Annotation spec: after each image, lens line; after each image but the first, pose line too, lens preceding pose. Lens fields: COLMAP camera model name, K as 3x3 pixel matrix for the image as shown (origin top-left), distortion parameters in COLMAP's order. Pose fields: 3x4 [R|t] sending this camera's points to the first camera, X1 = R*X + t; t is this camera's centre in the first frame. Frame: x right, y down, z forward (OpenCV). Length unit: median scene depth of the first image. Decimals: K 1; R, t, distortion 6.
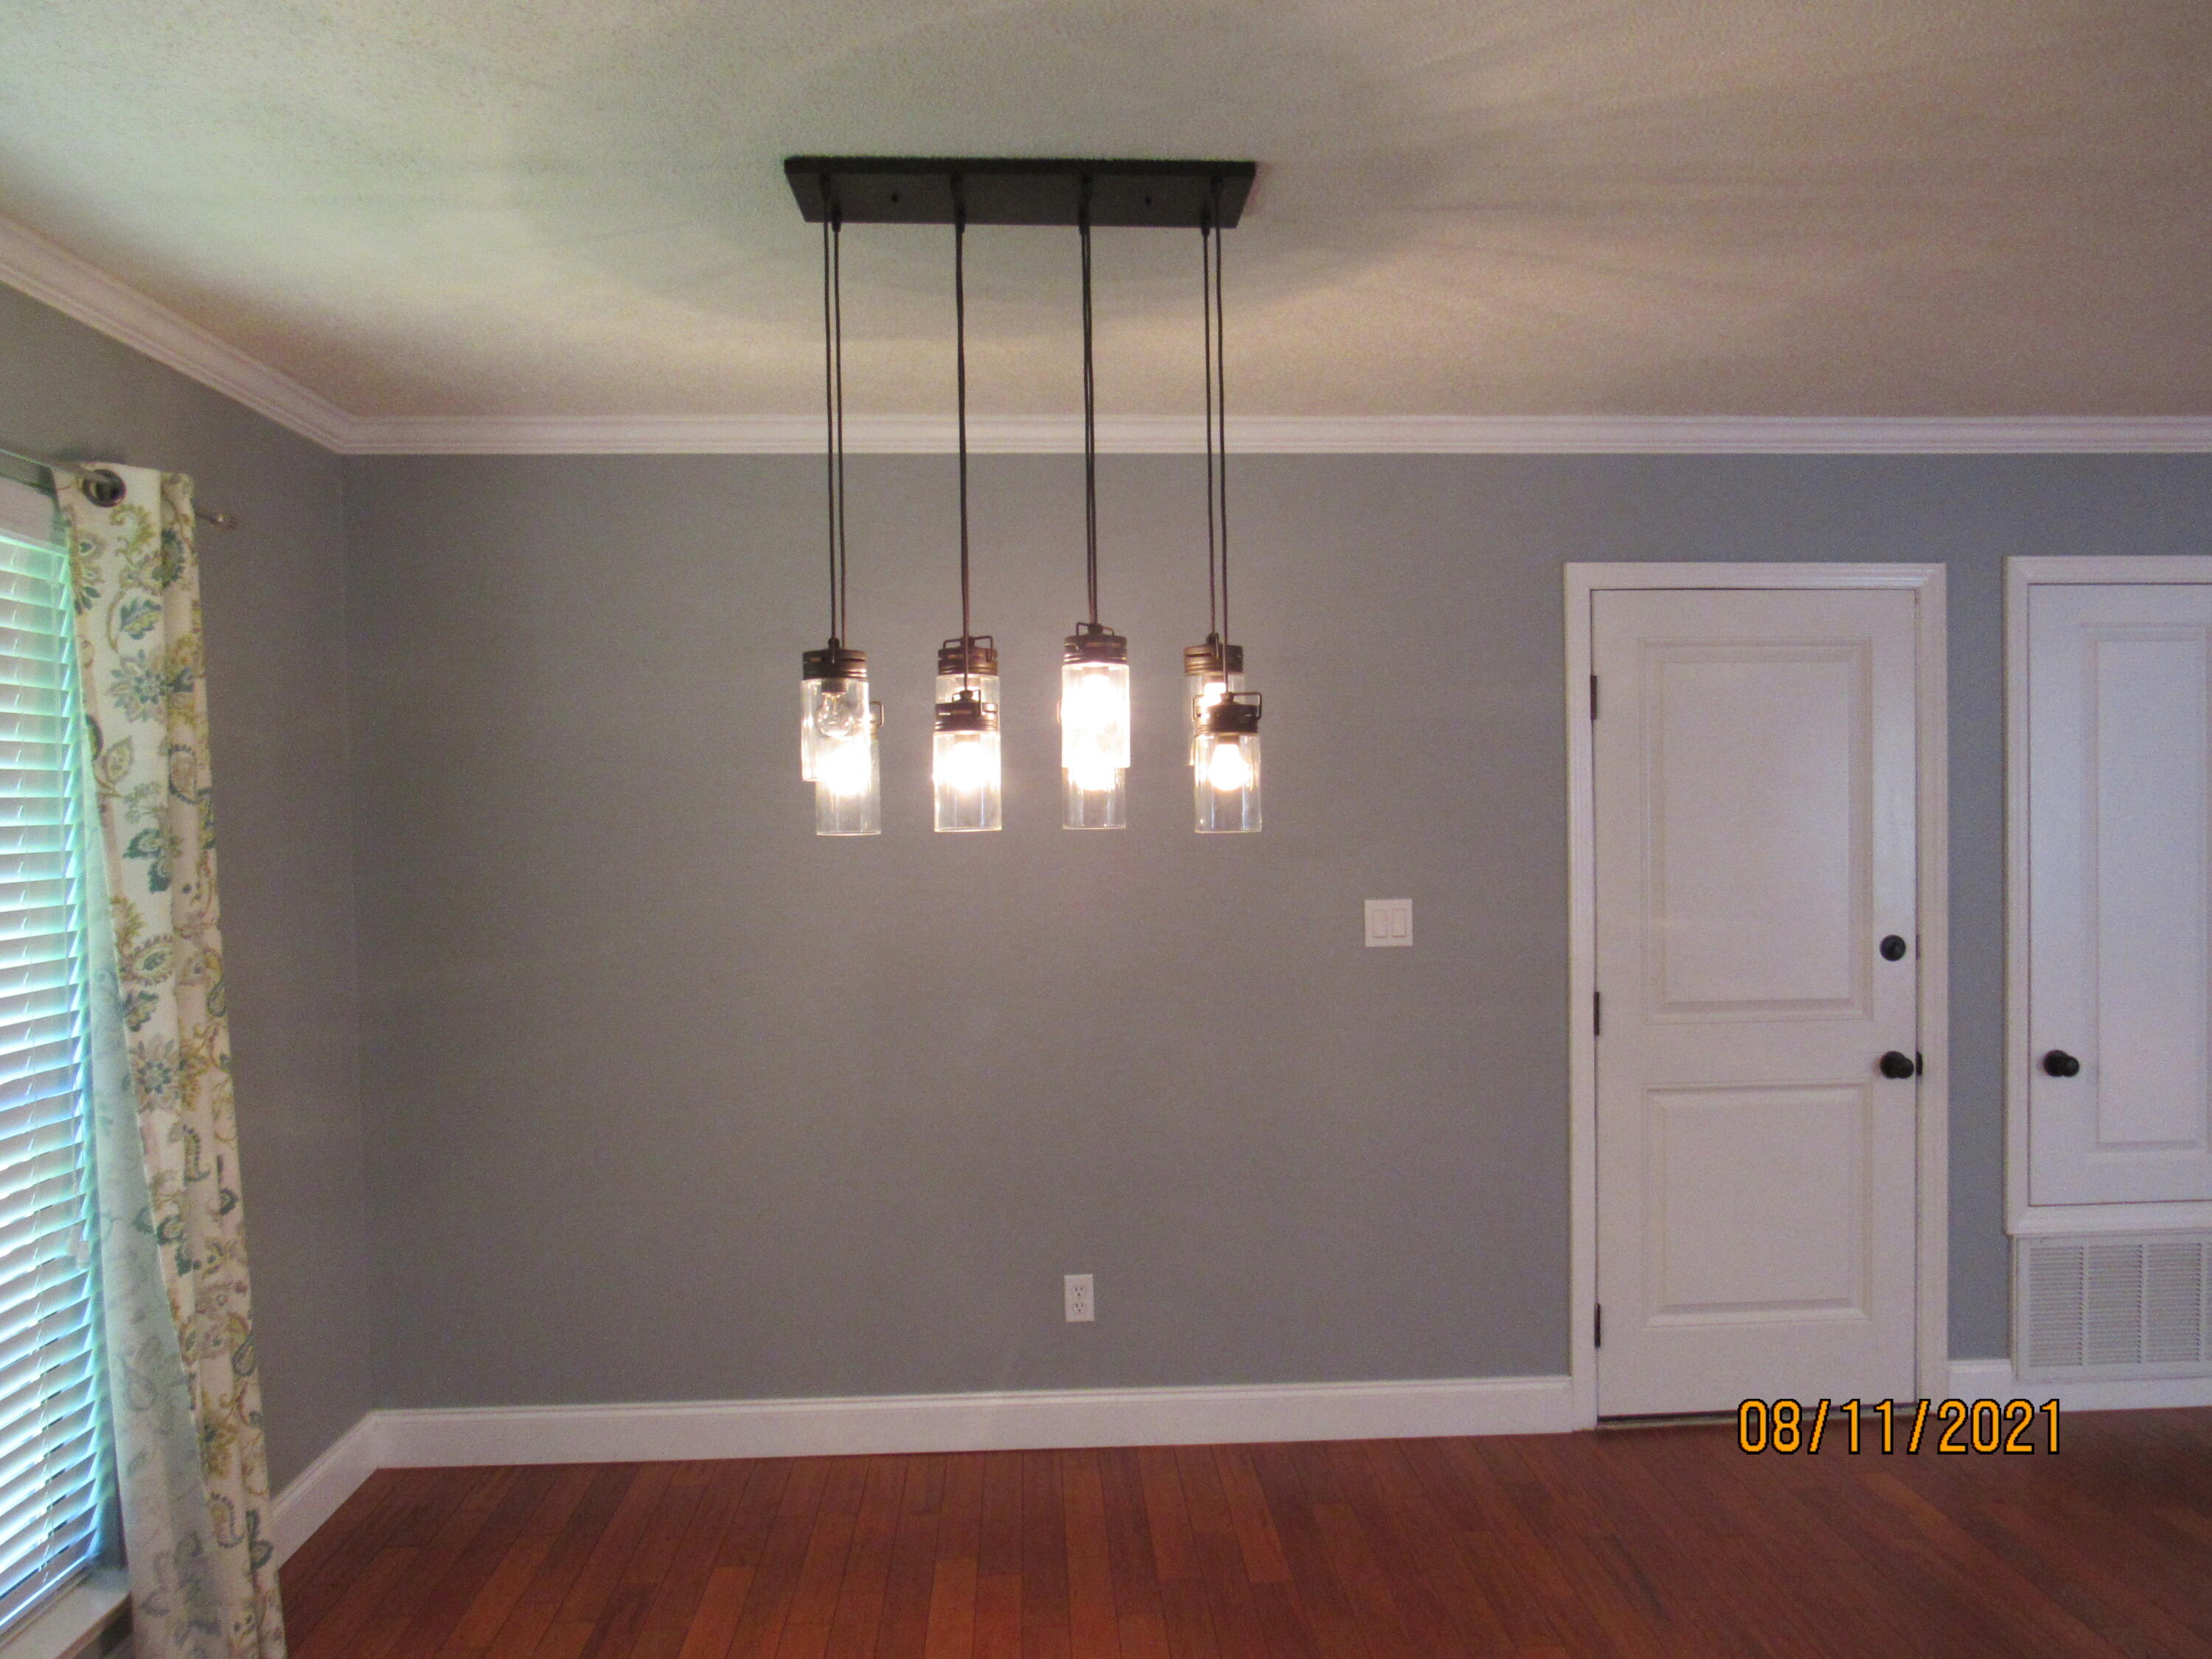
lens RADIAL K [[1587.4, 0, 1114.2], [0, 1587.4, 842.4], [0, 0, 1]] dist [-0.021246, 0.004531]
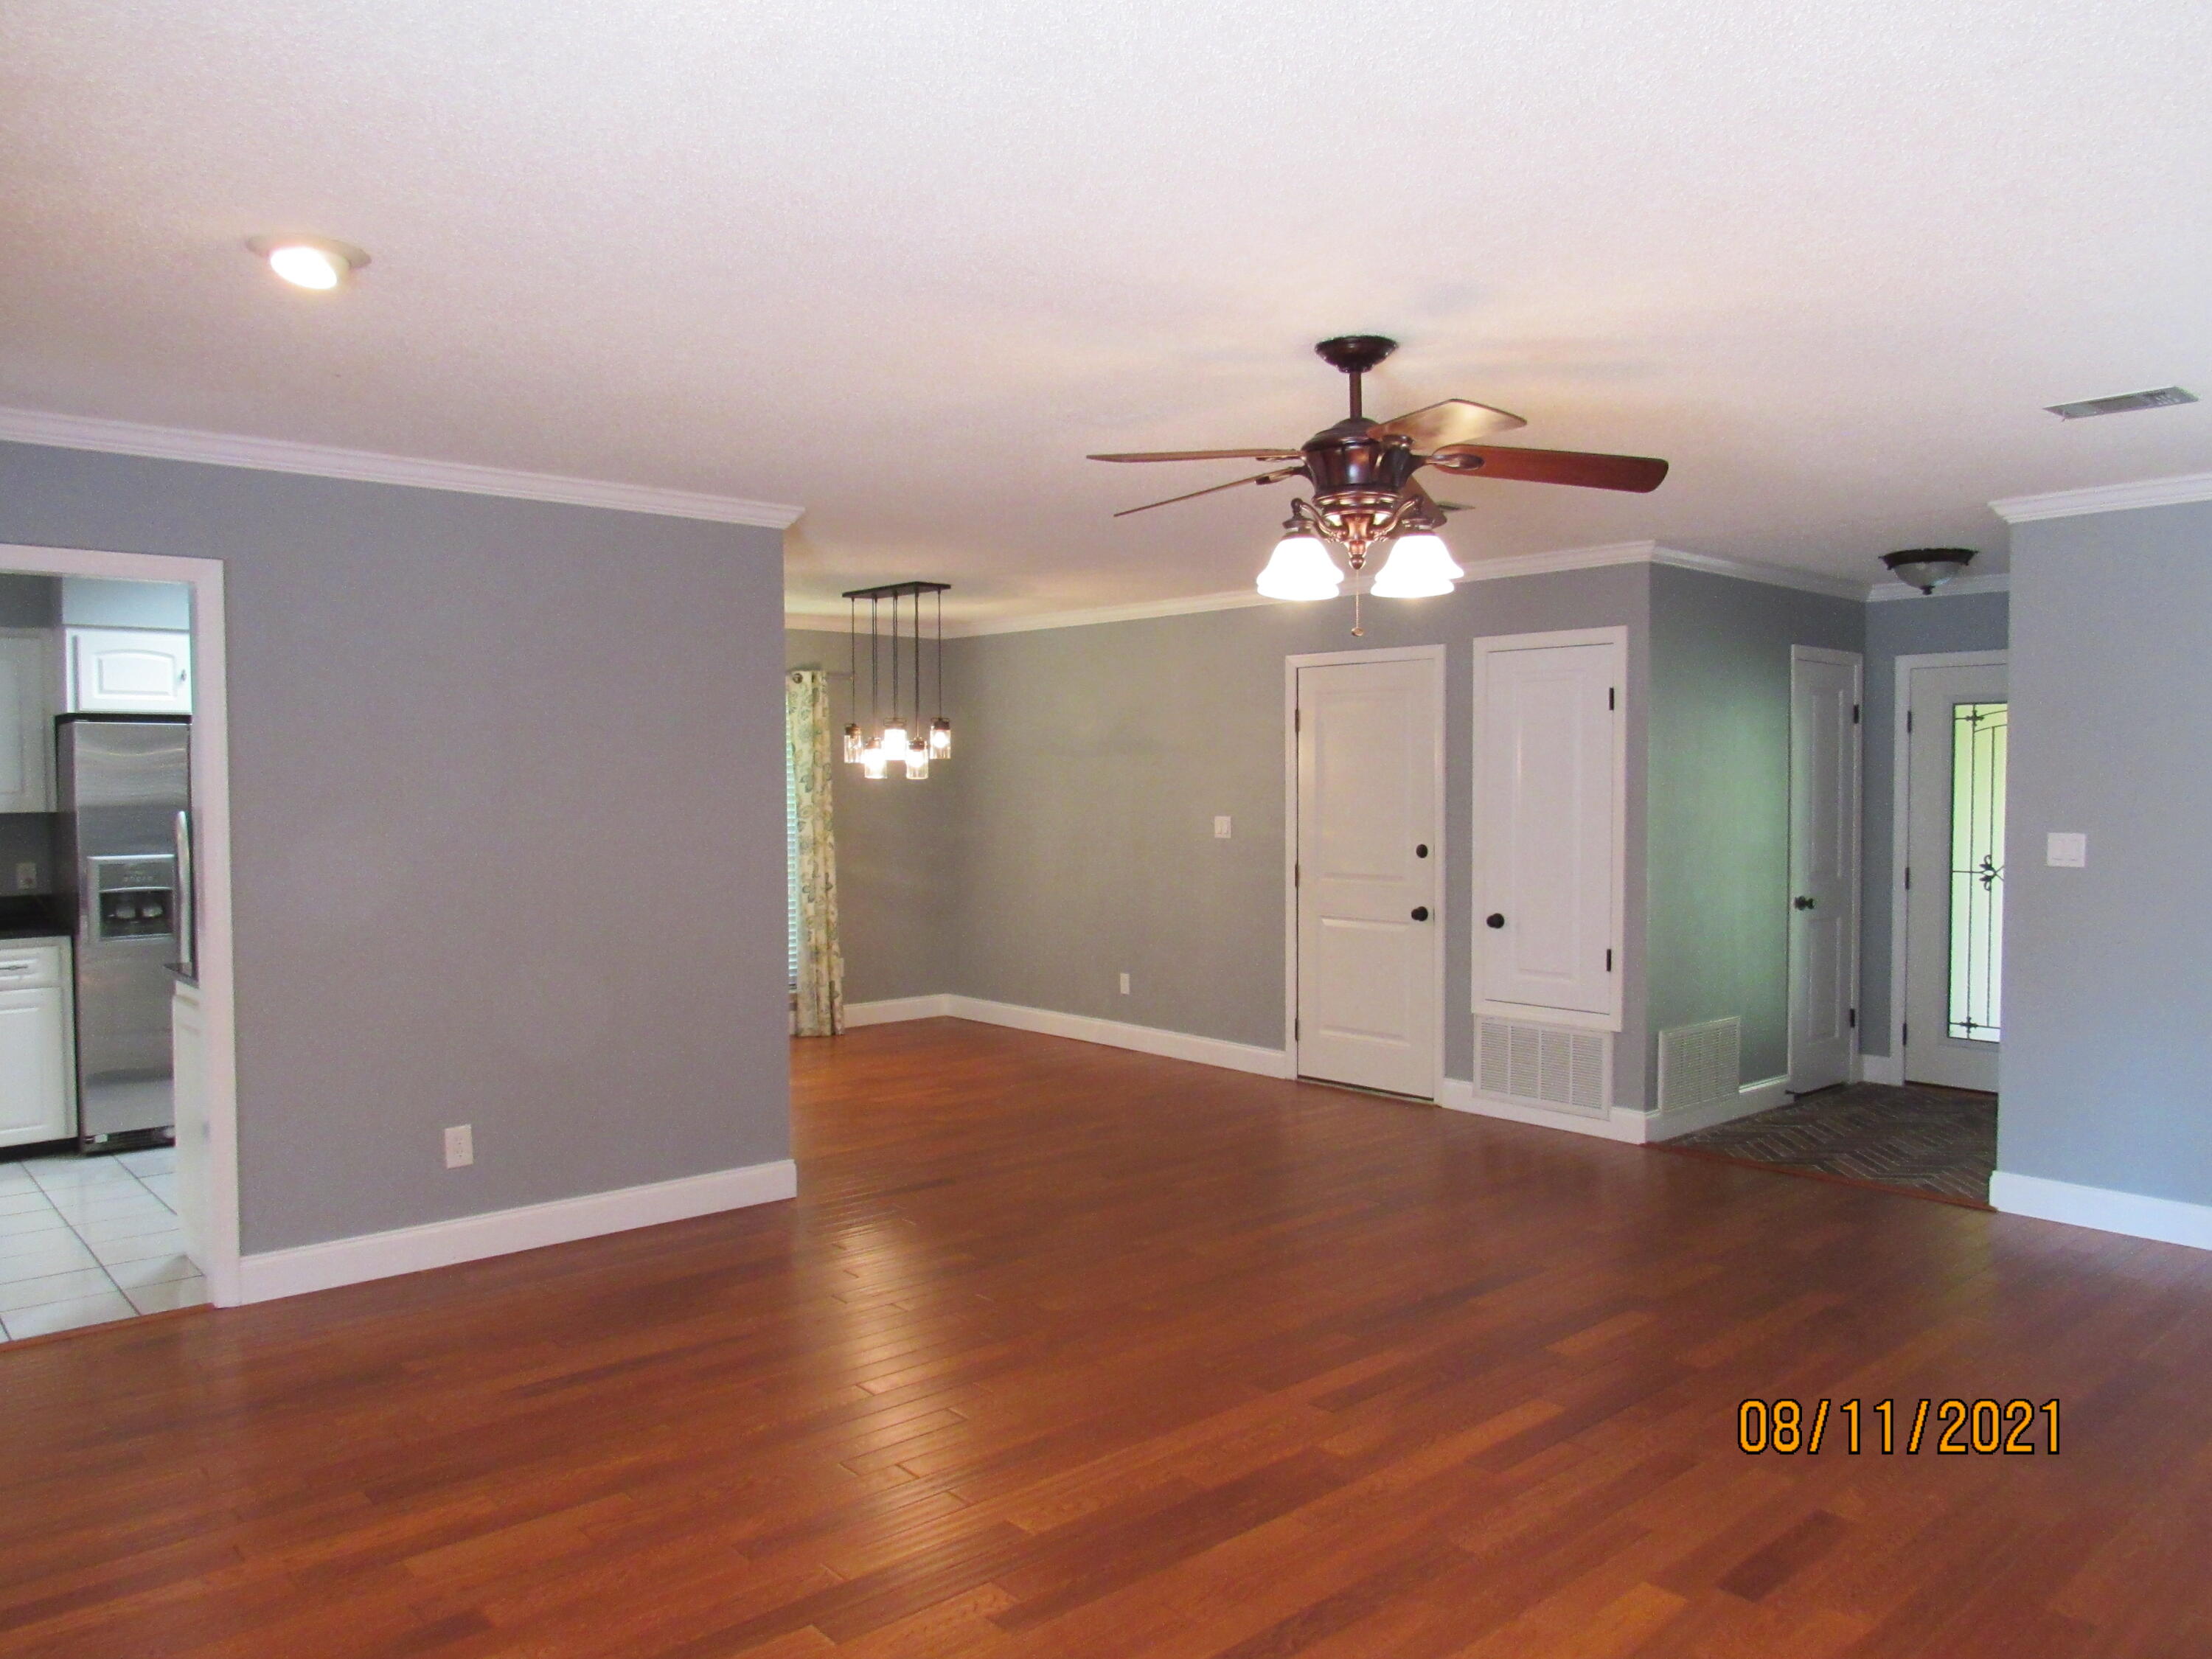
lens RADIAL K [[1587.4, 0, 1108.6], [0, 1587.4, 828.6], [0, 0, 1]] dist [-0.021246, 0.004531]
pose [[0.633214, 0.037451, -0.773070, 2.429122], [-0.027723, 0.999285, 0.025702, 0.002314], [0.773480, 0.005157, 0.633800, -0.682365]]
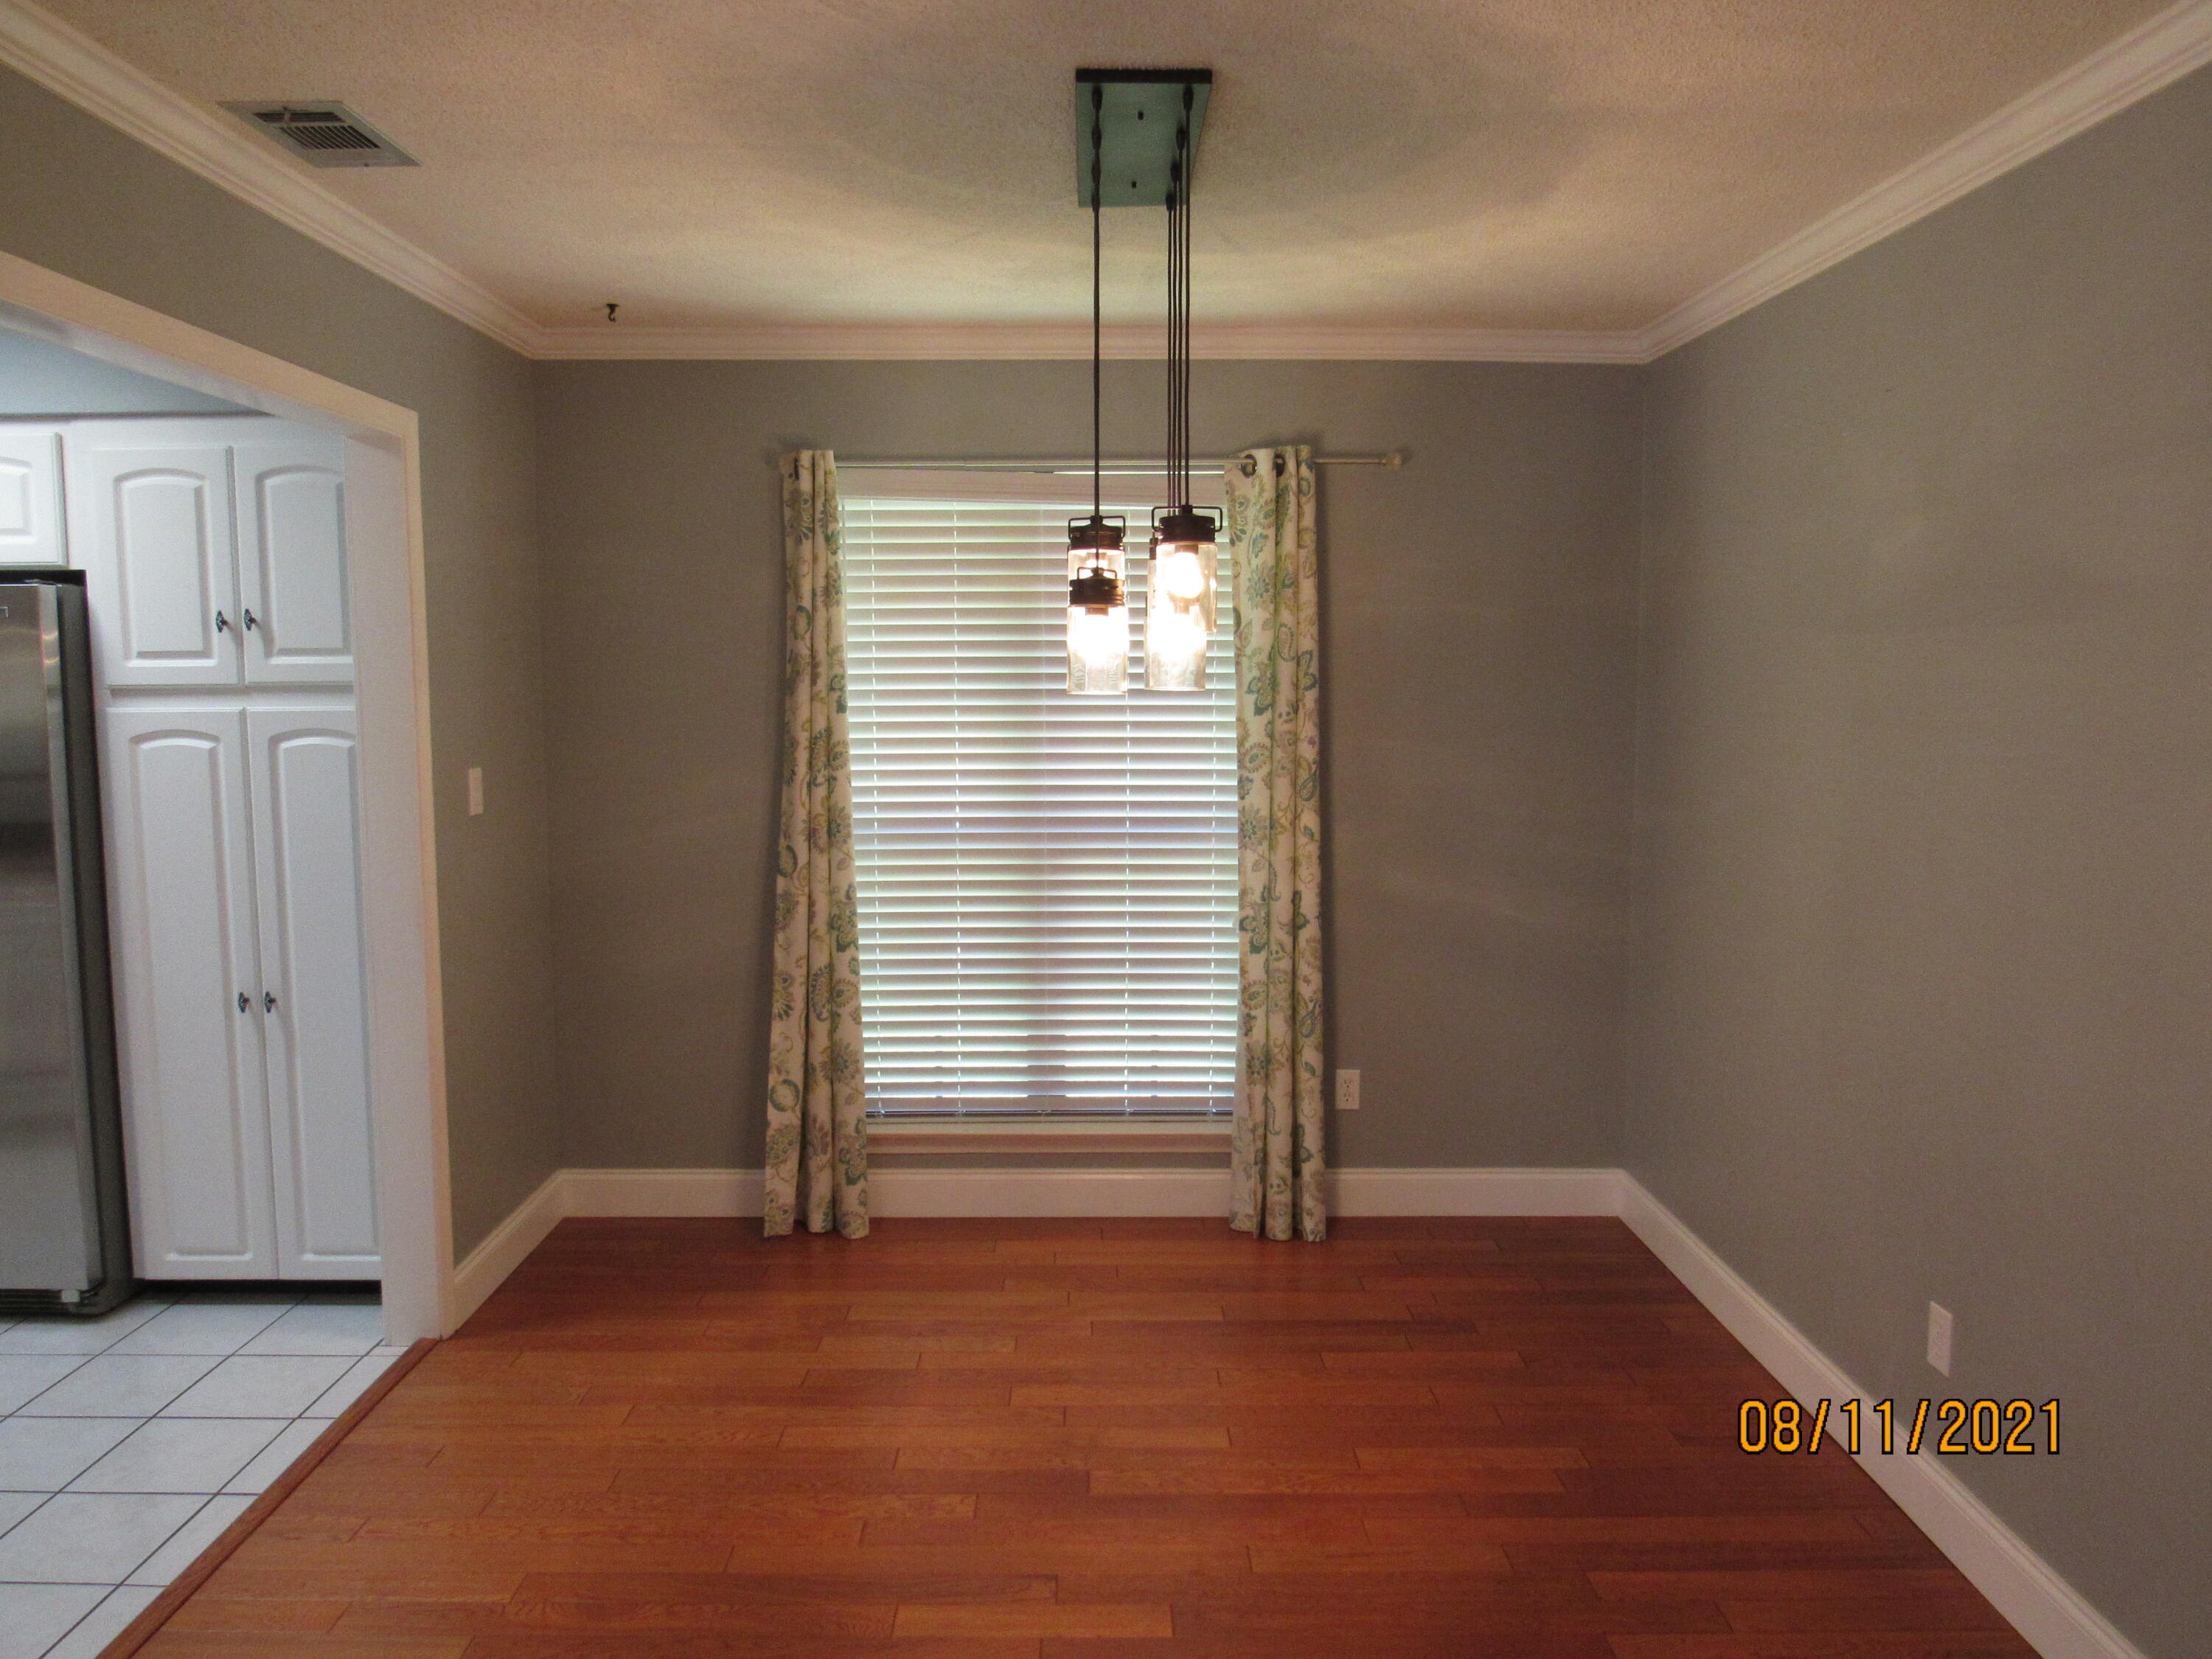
lens RADIAL K [[1587.4, 0, 1109.1], [0, 1587.4, 821.9], [0, 0, 1]] dist [-0.021246, 0.004531]
pose [[-0.038560, 0.102066, -0.994030, 0.978132], [-0.030073, 0.994201, 0.103251, -0.022194], [0.998804, 0.033875, -0.035267, 0.868978]]
